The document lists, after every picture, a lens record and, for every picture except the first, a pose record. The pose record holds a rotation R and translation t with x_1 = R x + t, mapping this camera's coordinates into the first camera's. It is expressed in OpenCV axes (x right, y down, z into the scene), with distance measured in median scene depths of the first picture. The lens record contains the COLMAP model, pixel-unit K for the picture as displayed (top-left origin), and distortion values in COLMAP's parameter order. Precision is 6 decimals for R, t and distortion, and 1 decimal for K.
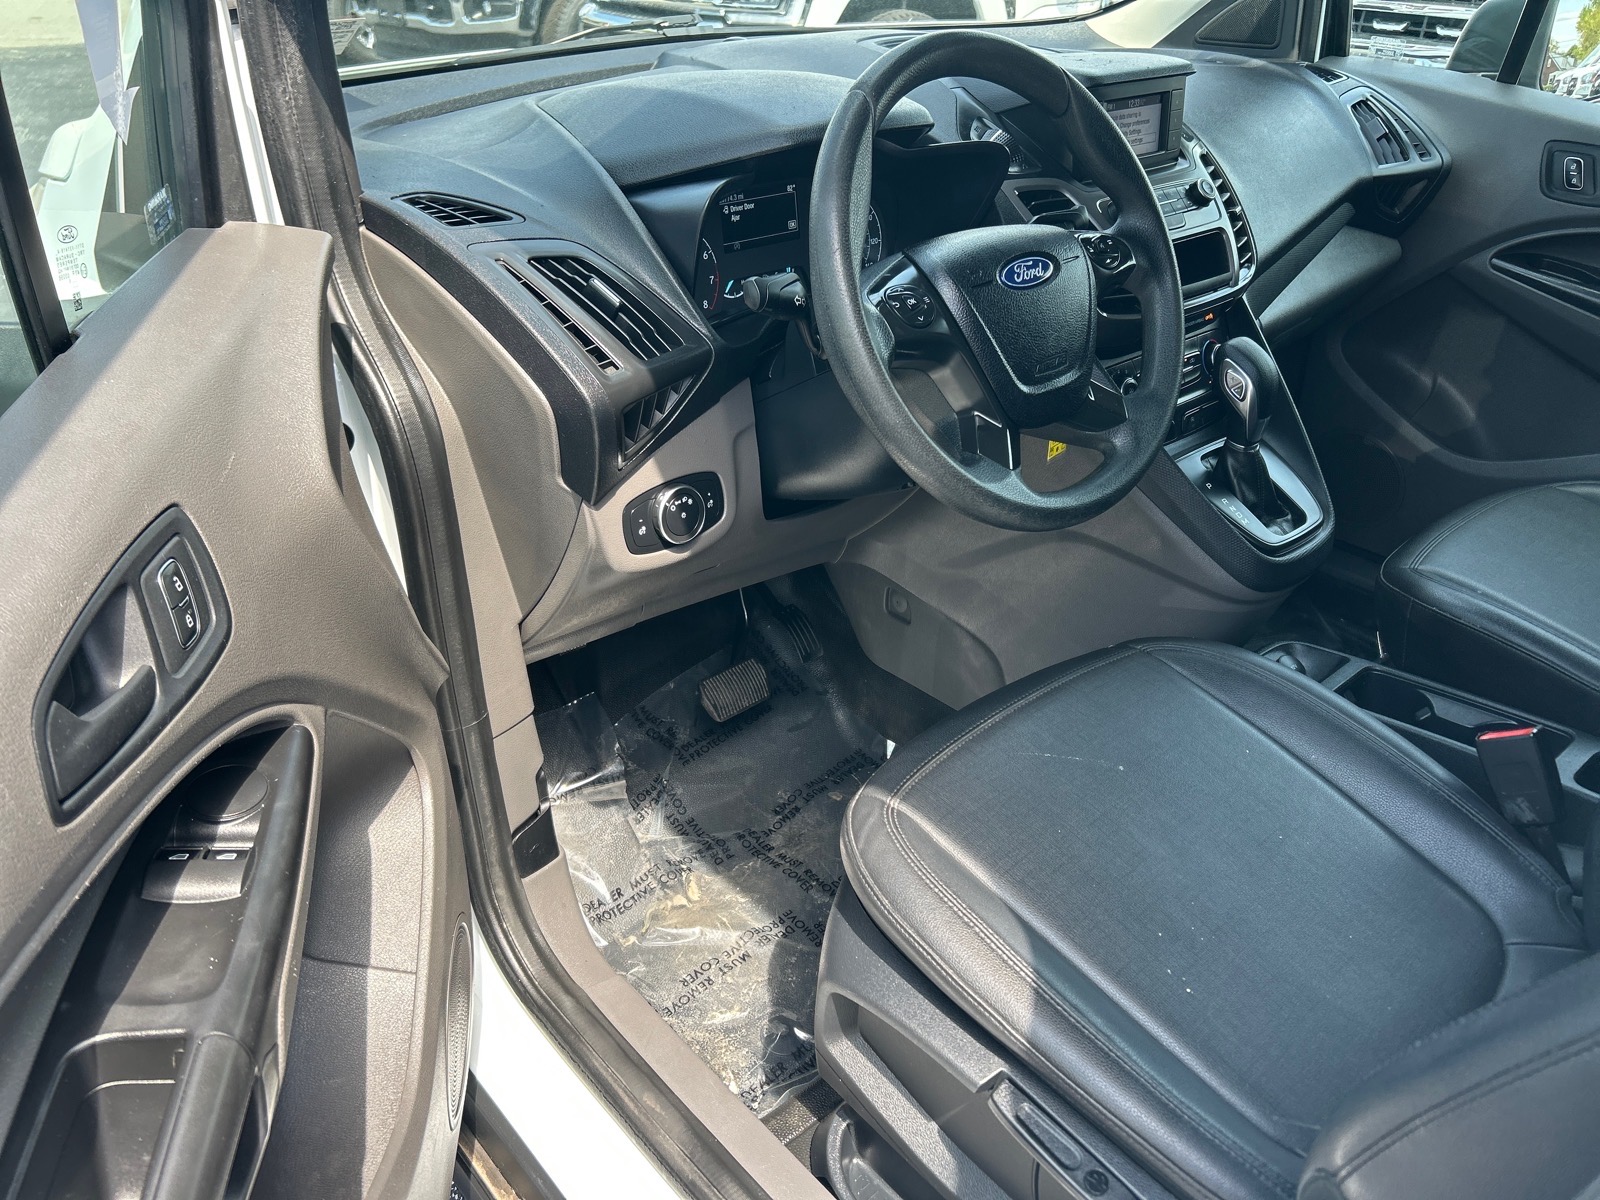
lens RADIAL K [[1216.5, 0, 806.4], [0, 1216.5, 603.0], [0, 0, 1]] dist [0.054555, -0.061294]
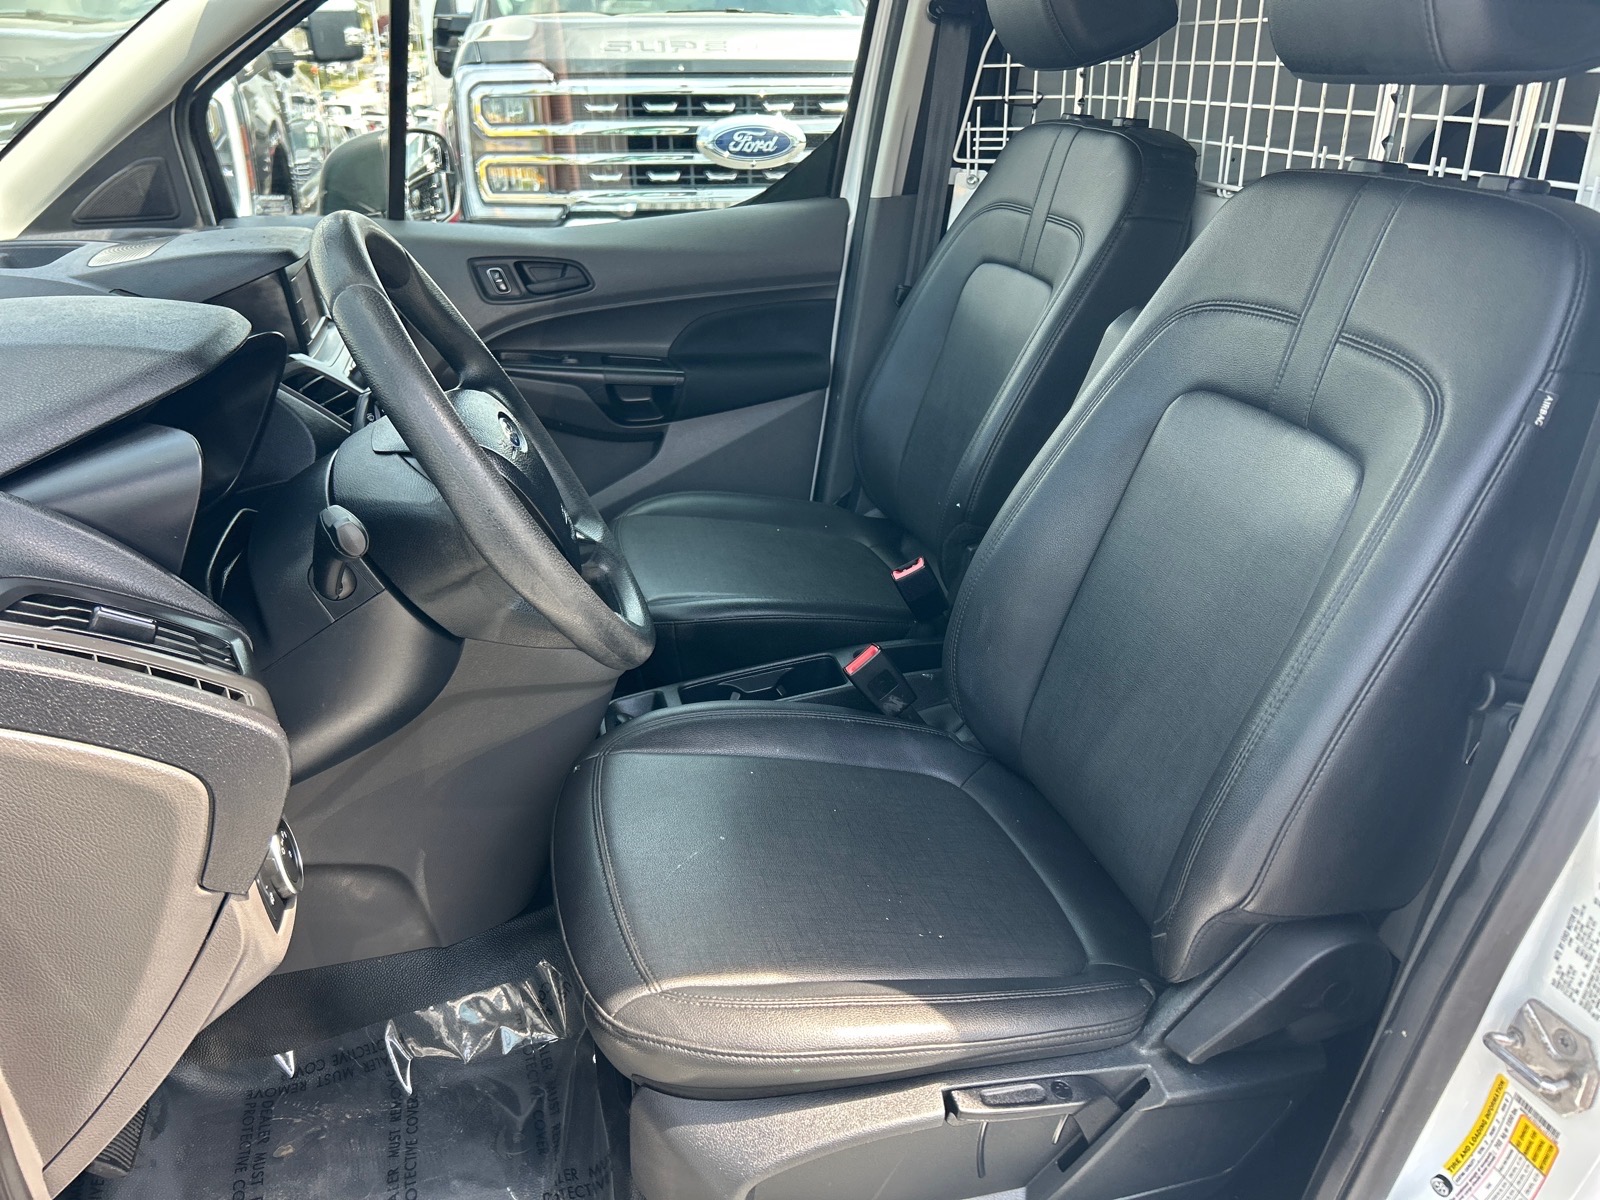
lens RADIAL K [[1208.6, 0, 800.0], [0, 1208.6, 600.0], [0, 0, 1]] dist [0.024474, -0.013578]
pose [[0.466061, -0.374259, 0.801697, -0.452679], [0.461453, 0.875943, 0.140658, -0.154802], [-0.754883, 0.304390, 0.580946, 0.265511]]
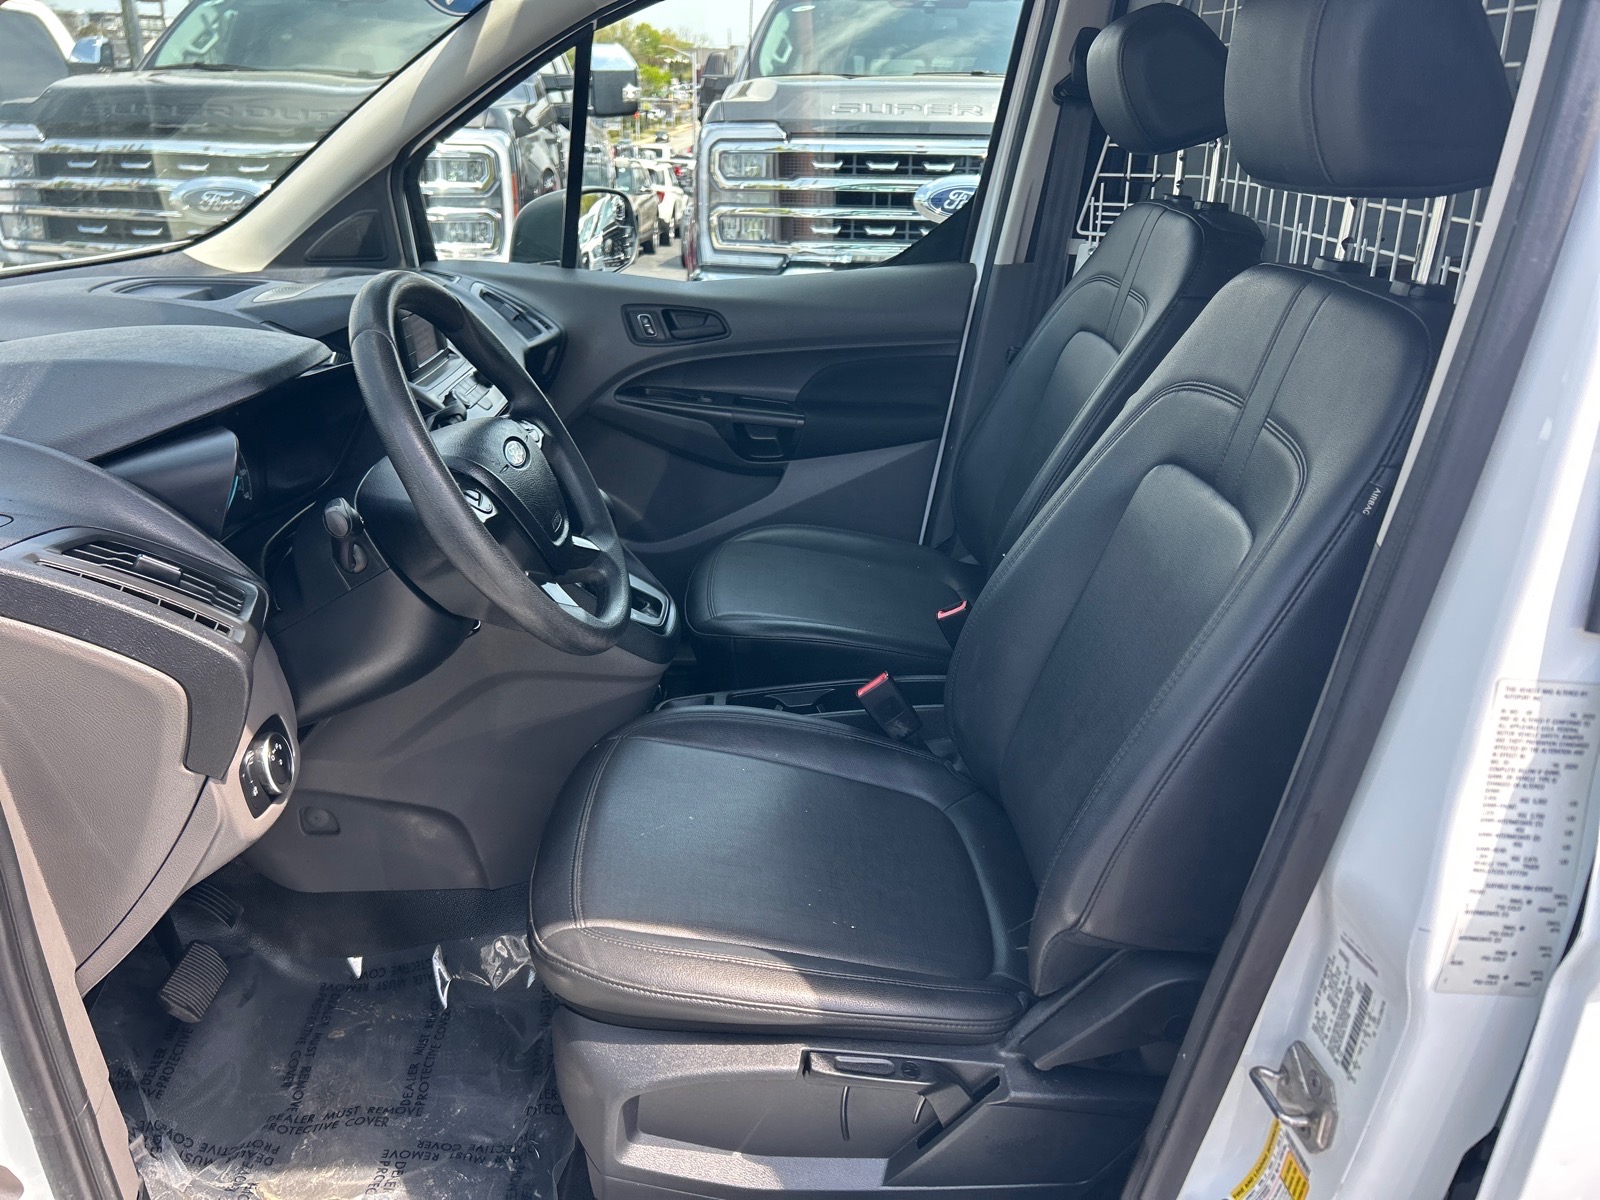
lens RADIAL K [[1200.9, 0, 795.9], [0, 1200.9, 607.5], [0, 0, 1]] dist [0.053015, -0.063090]
pose [[0.653665, -0.295628, 0.696654, -0.429018], [0.386746, 0.921753, 0.028270, -0.049946], [-0.650500, 0.250949, 0.716850, 0.017313]]
